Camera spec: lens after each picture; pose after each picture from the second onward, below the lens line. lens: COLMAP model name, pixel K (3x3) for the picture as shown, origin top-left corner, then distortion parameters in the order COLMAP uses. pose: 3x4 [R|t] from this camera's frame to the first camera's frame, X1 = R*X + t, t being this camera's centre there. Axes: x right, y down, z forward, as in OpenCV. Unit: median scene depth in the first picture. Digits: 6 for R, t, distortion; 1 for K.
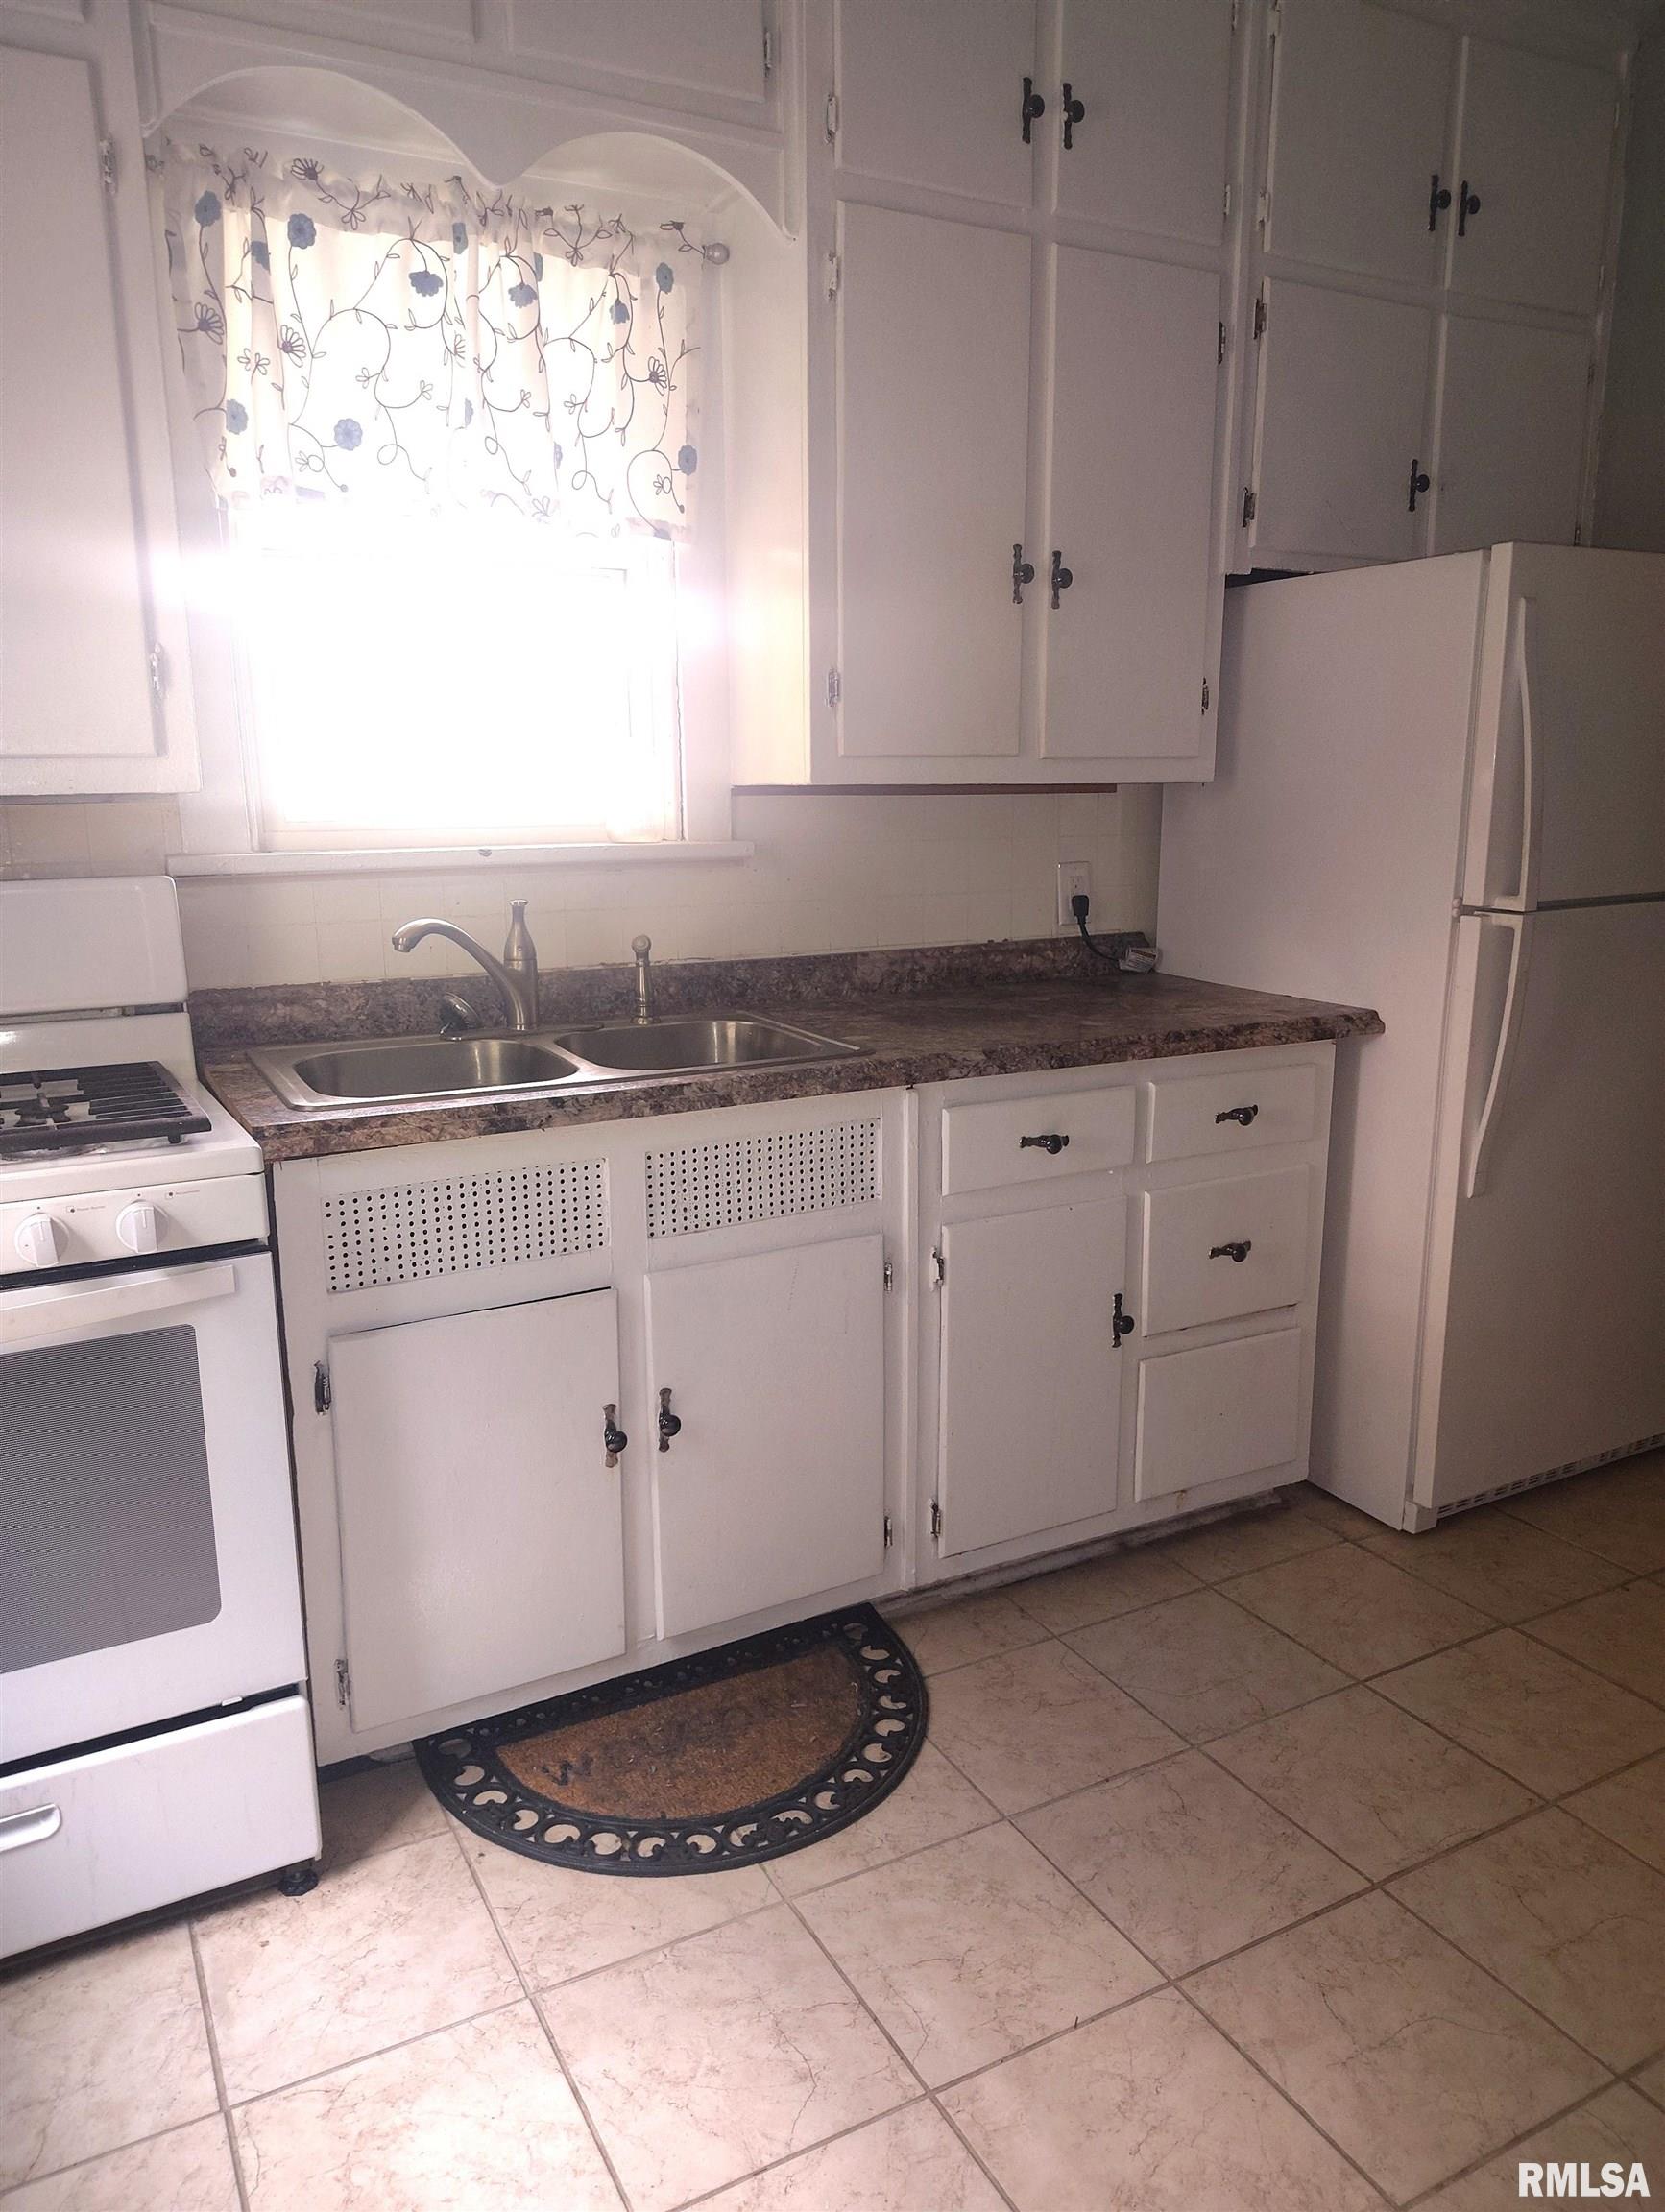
lens RADIAL K [[1553.0, 0, 794.4], [0, 1553.0, 1105.6], [0, 0, 1]] dist [0.062188, -0.074862]
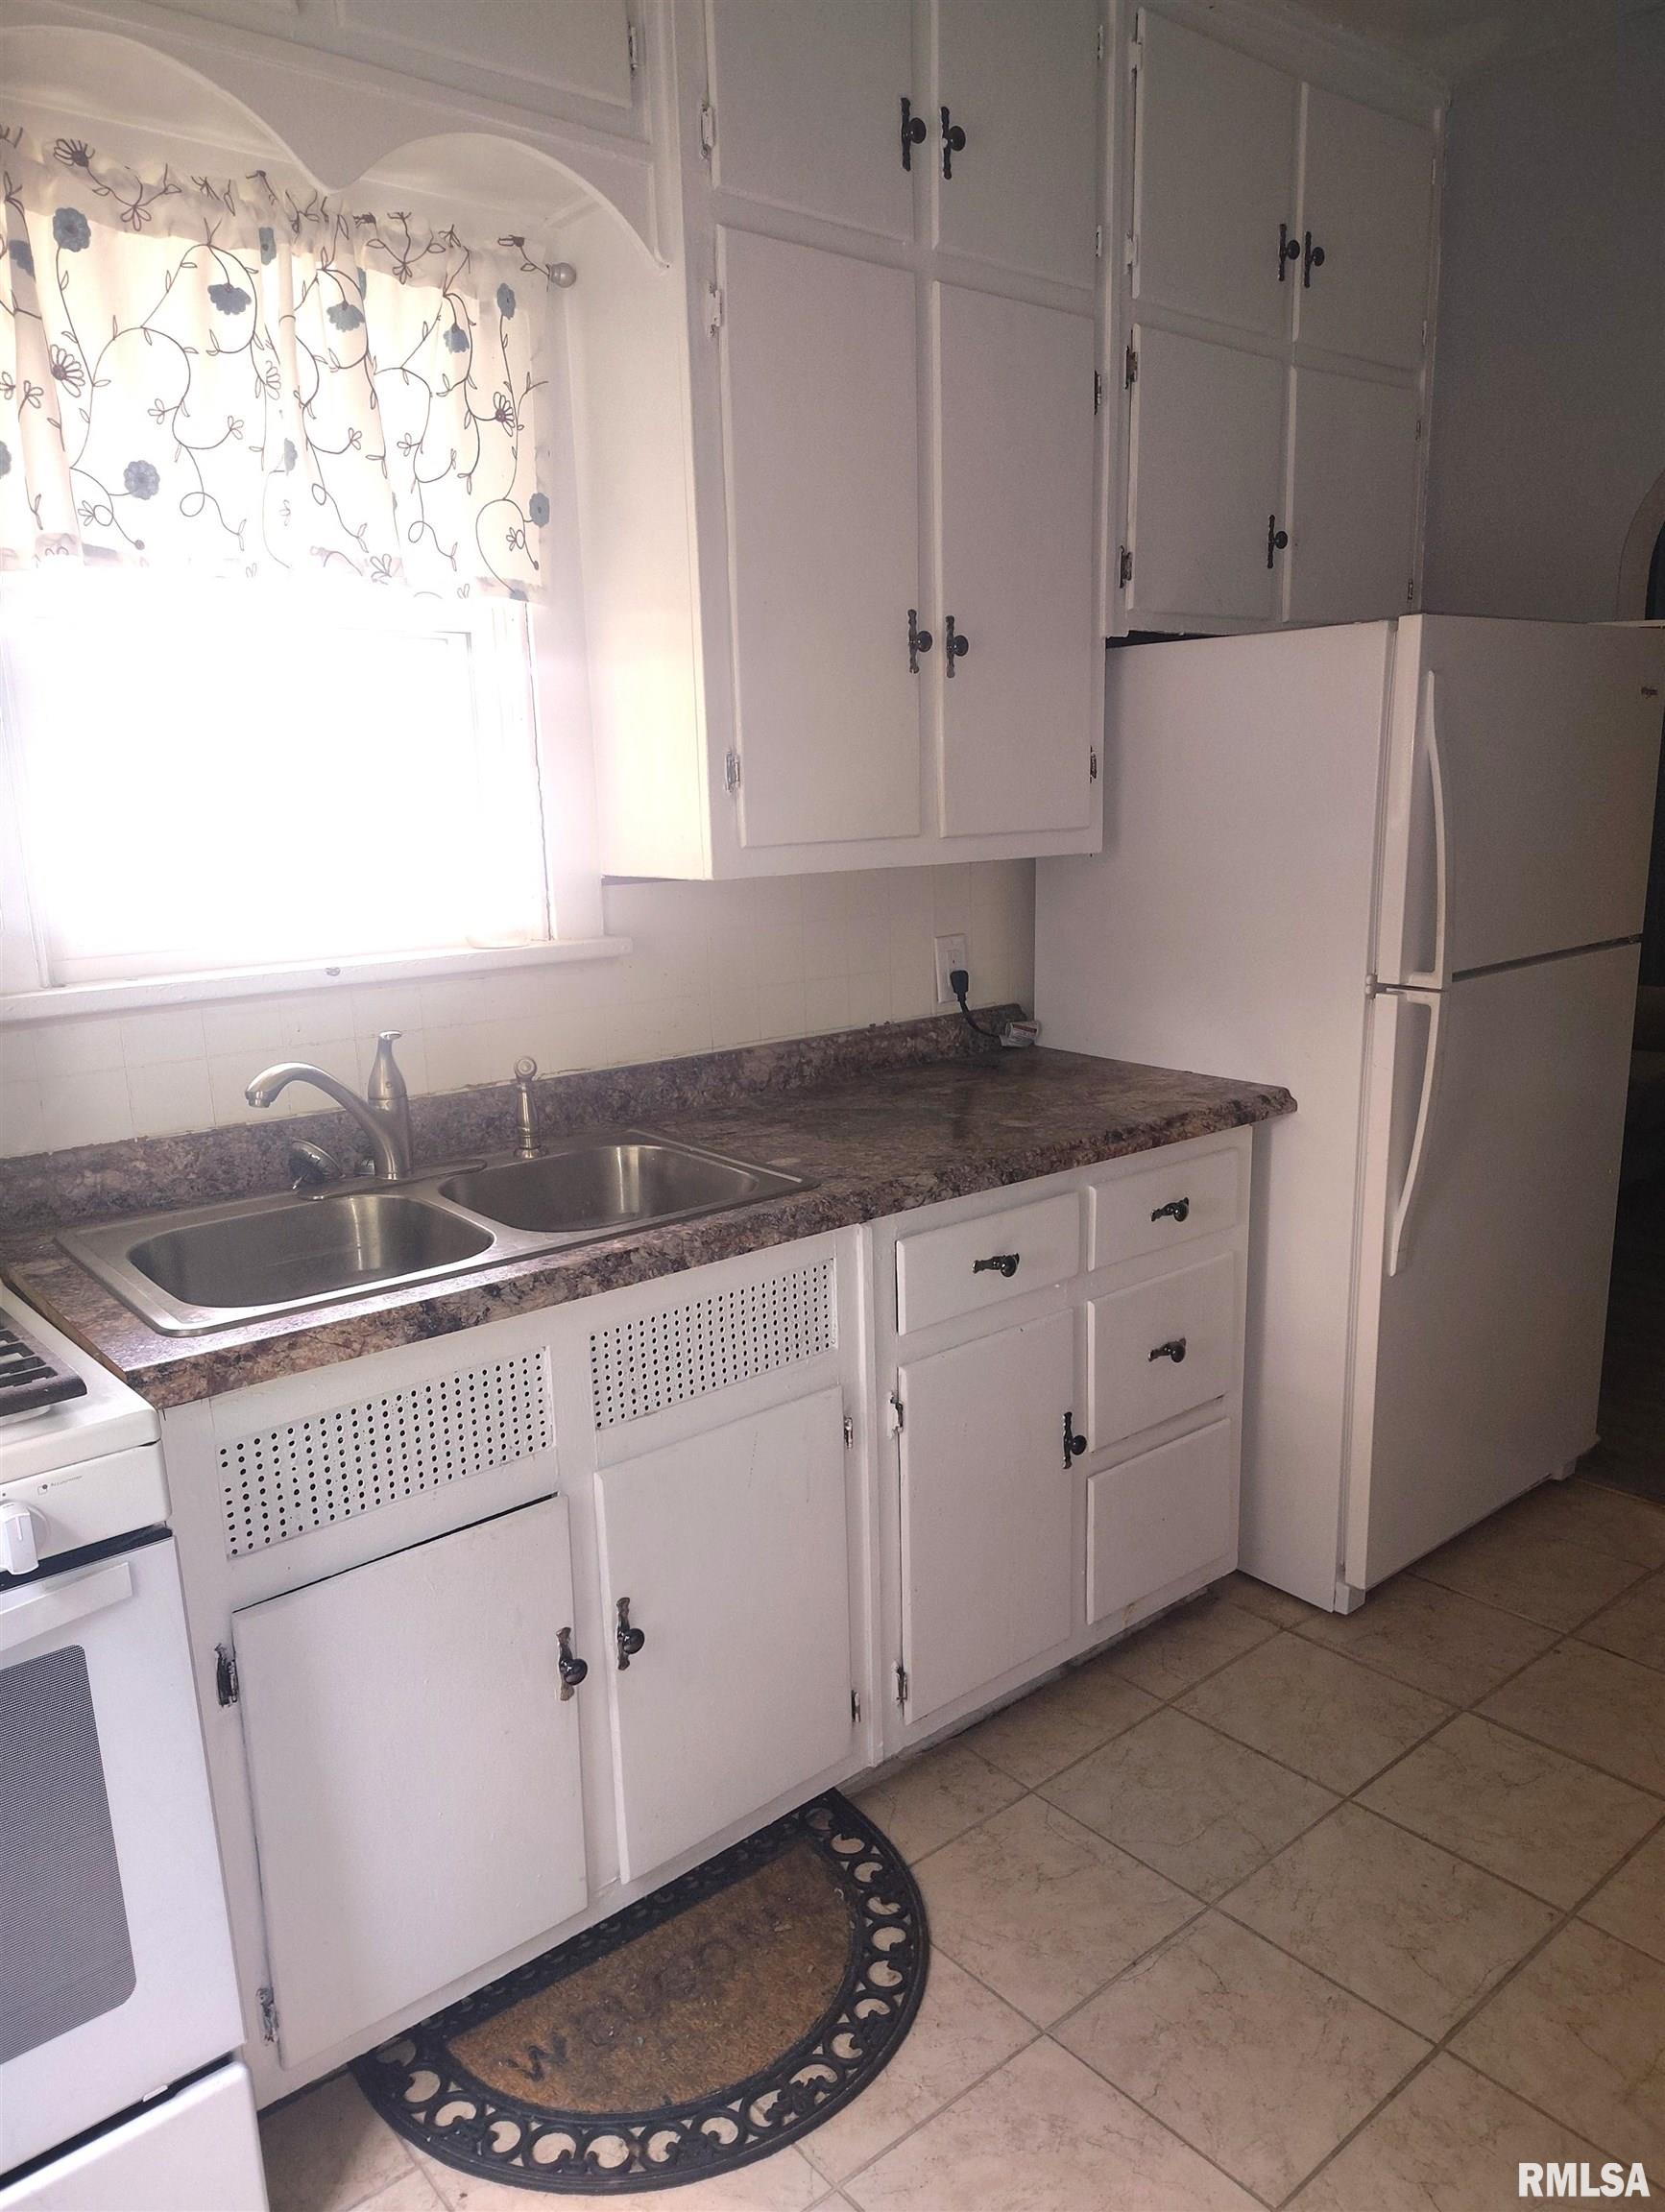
lens RADIAL K [[1553.0, 0, 794.4], [0, 1553.0, 1105.6], [0, 0, 1]] dist [0.062188, -0.074862]
pose [[0.976067, -0.064214, 0.207776, -0.140903], [0.062345, 0.997934, 0.015538, -0.091485], [-0.208344, -0.002212, 0.978053, 0.124148]]
